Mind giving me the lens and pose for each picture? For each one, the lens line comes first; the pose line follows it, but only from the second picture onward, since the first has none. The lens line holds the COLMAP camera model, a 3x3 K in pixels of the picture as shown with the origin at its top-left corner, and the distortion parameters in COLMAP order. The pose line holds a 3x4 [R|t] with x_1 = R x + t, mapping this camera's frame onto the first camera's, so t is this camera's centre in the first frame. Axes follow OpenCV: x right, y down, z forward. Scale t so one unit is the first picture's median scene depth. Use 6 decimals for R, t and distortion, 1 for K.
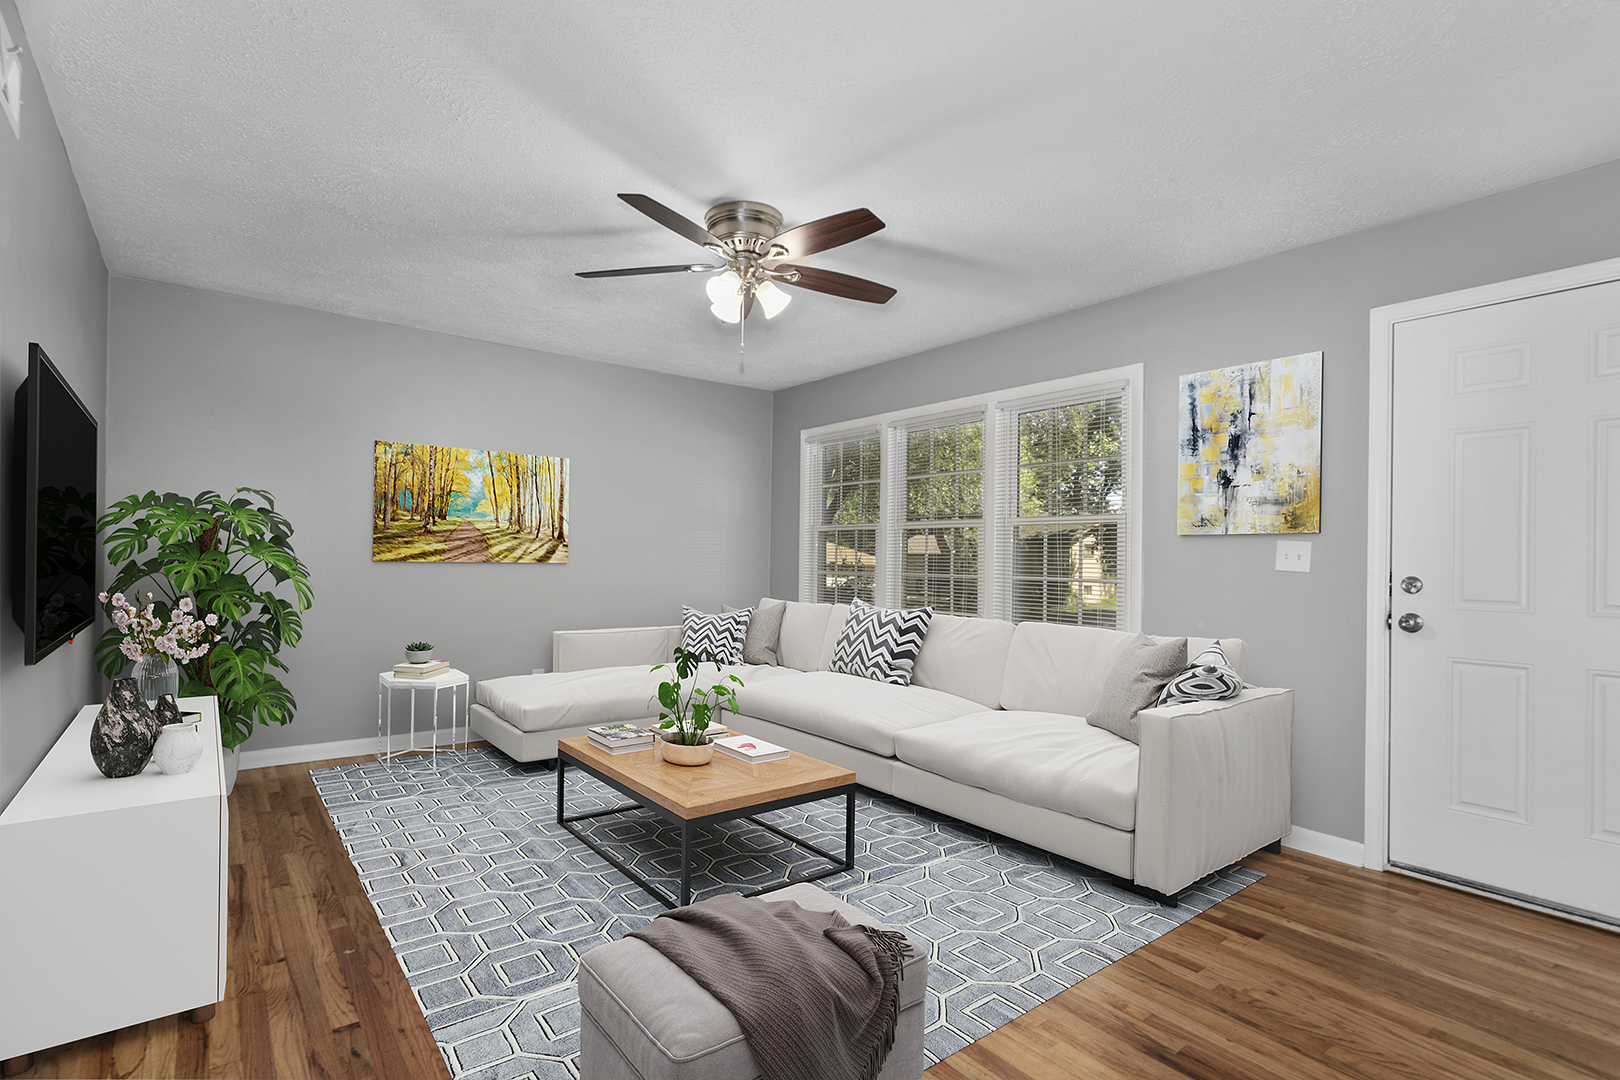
lens RADIAL K [[779.5, 0, 808.0], [0, 779.5, 556.5], [0, 0, 1]] dist [-0.002136, -0.000314]
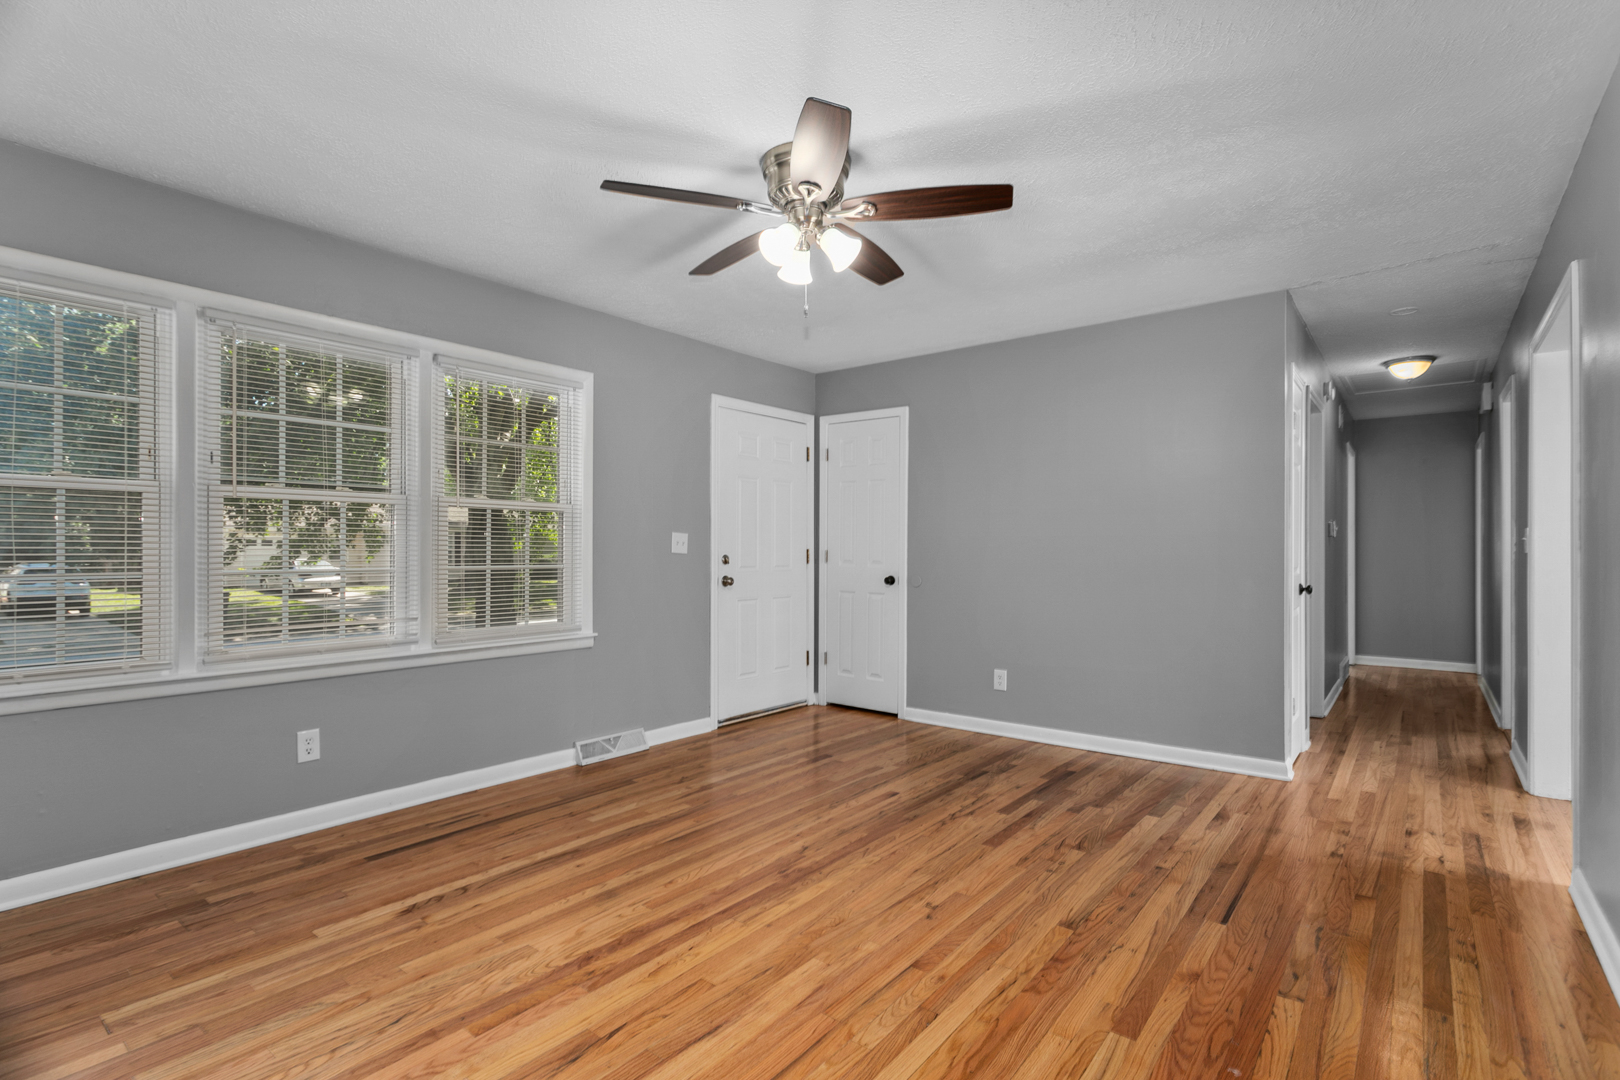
lens RADIAL K [[764.6, 0, 796.3], [0, 764.6, 541.4], [0, 0, 1]] dist [-0.001281, 0.000650]
pose [[-0.224269, -0.004573, 0.974516, -1.140894], [-0.007122, 0.999970, 0.003054, -0.013377], [-0.974501, -0.006255, -0.224295, 1.485497]]
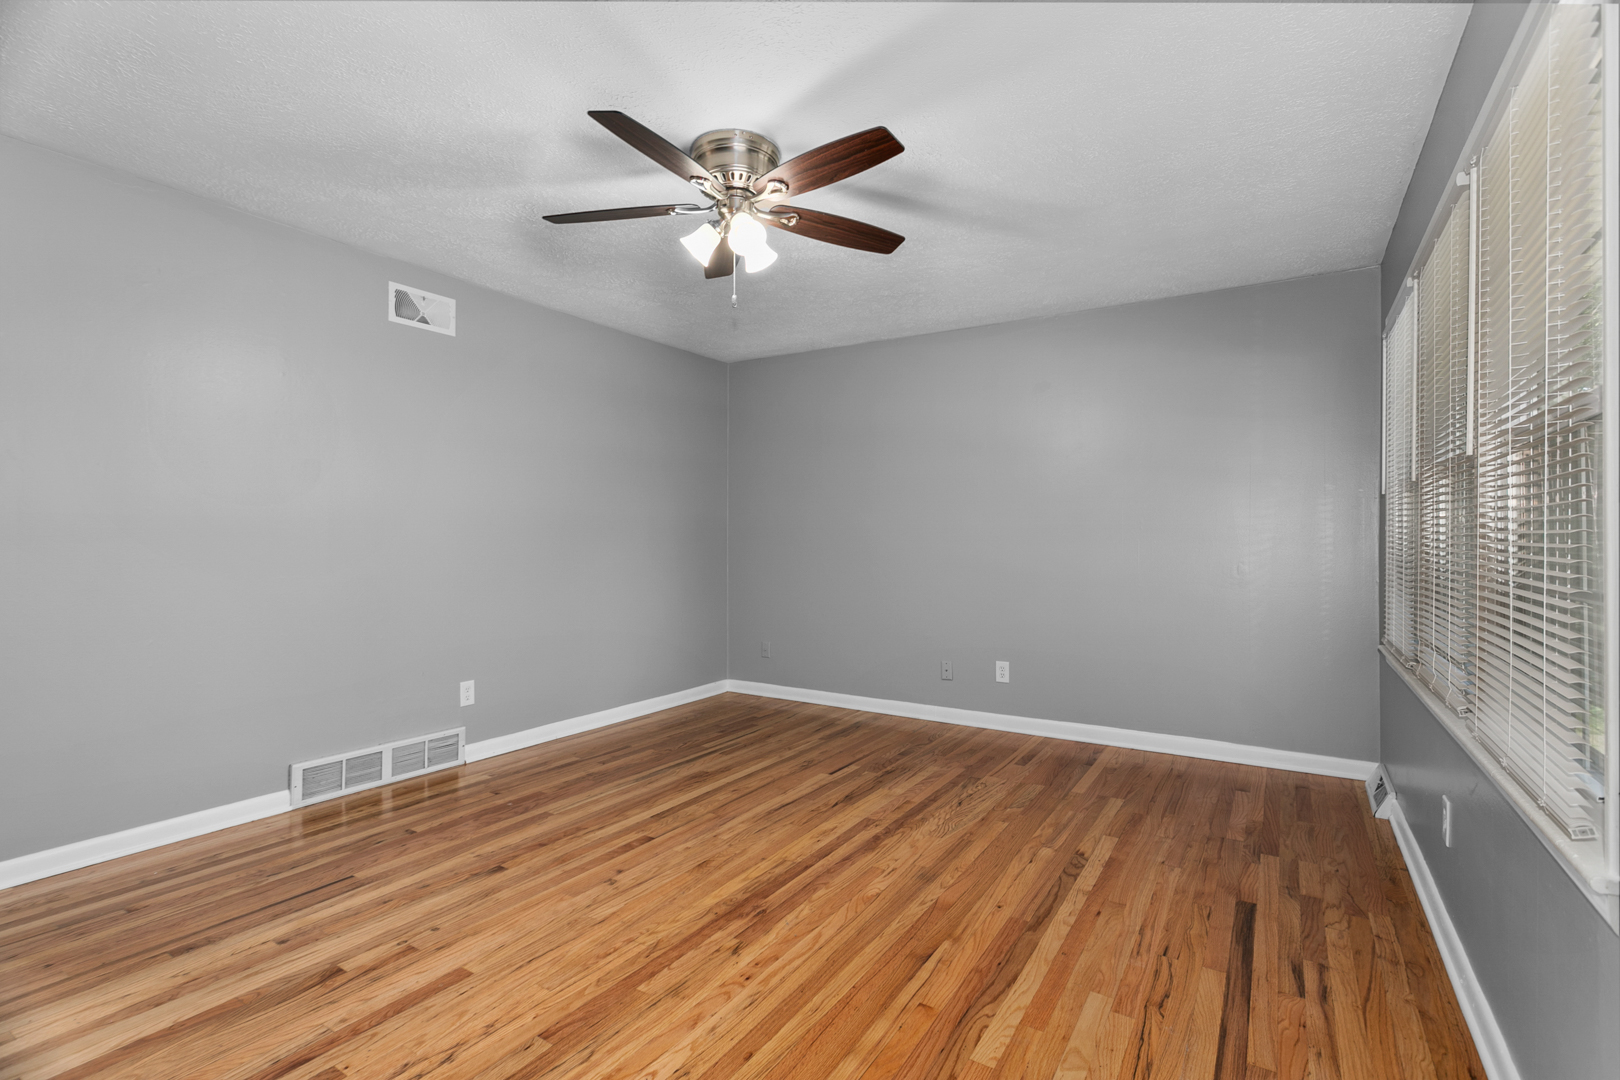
lens RADIAL K [[764.6, 0, 796.3], [0, 764.6, 541.4], [0, 0, 1]] dist [-0.001281, 0.000650]
pose [[0.332000, -0.009169, -0.943235, 0.921510], [0.004586, 0.999957, -0.008106, 0.013835], [0.943268, -0.001635, 0.332027, 0.963748]]
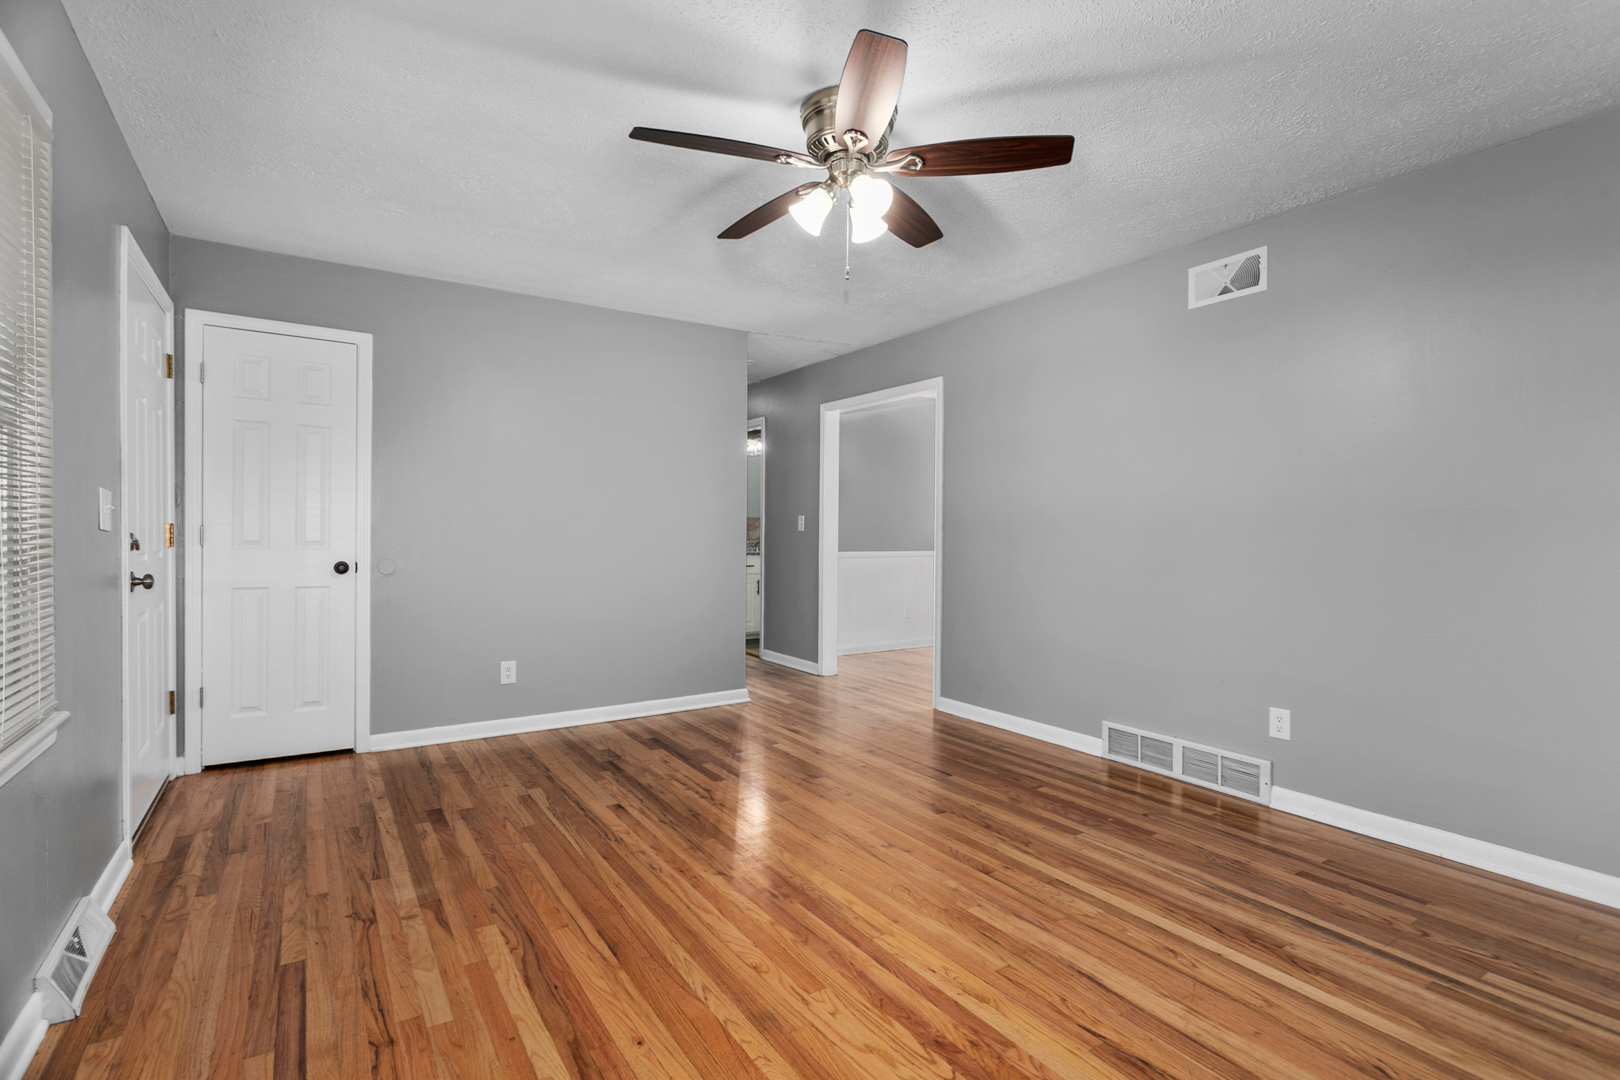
lens RADIAL K [[764.6, 0, 796.3], [0, 764.6, 541.4], [0, 0, 1]] dist [-0.001281, 0.000650]
pose [[-0.995418, -0.022012, 0.093049, -0.137950], [-0.020946, 0.999703, 0.012423, 0.008070], [-0.093295, 0.010417, -0.995584, 2.233068]]
